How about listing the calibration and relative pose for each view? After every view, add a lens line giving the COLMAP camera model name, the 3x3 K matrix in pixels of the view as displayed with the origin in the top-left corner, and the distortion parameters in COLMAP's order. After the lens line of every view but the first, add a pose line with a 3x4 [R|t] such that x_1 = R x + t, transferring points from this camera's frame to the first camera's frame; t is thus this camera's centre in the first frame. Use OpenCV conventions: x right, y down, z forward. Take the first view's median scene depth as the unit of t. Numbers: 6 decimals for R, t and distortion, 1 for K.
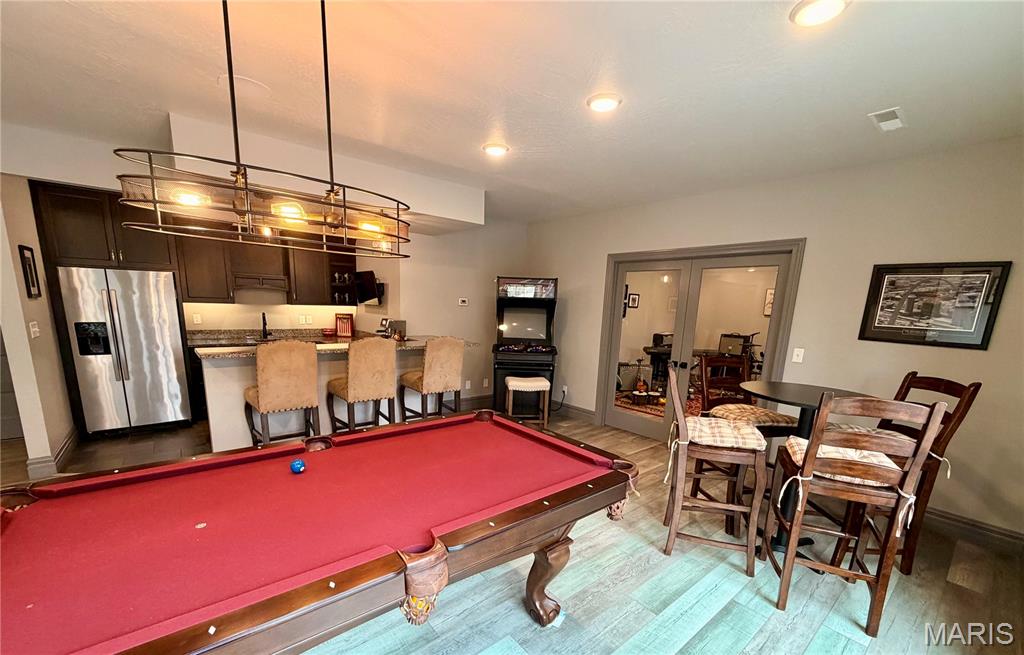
lens RADIAL K [[407.4, 0, 508.1], [0, 407.4, 384.7], [0, 0, 1]] dist [0.001151, 0.000050]
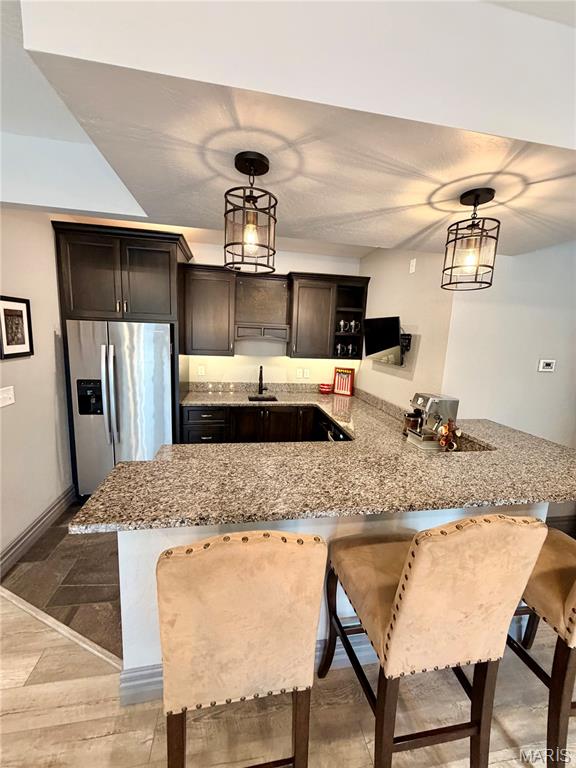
lens RADIAL K [[307.1, 0, 287.6], [0, 307.1, 379.8], [0, 0, 1]] dist [0.005839, -0.001309]
pose [[0.875883, 0.076081, -0.476487, -0.313350], [-0.108476, 0.993261, -0.040809, -0.172553], [0.470171, 0.087431, 0.878234, 0.606247]]
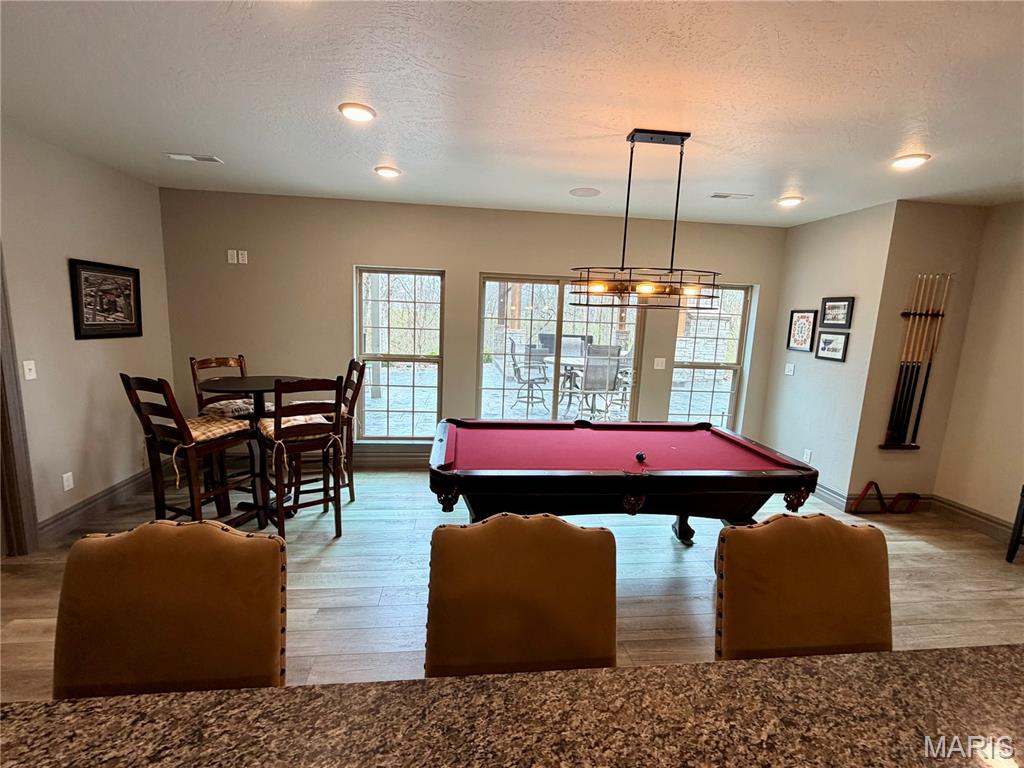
lens RADIAL K [[445.7, 0, 512.6], [0, 445.7, 386.6], [0, 0, 1]] dist [0.004671, -0.000566]
pose [[-0.842475, -0.150570, 0.517266, -0.396710], [0.038943, 0.940617, 0.337229, -0.250026], [-0.537326, 0.304251, -0.786583, 1.041585]]
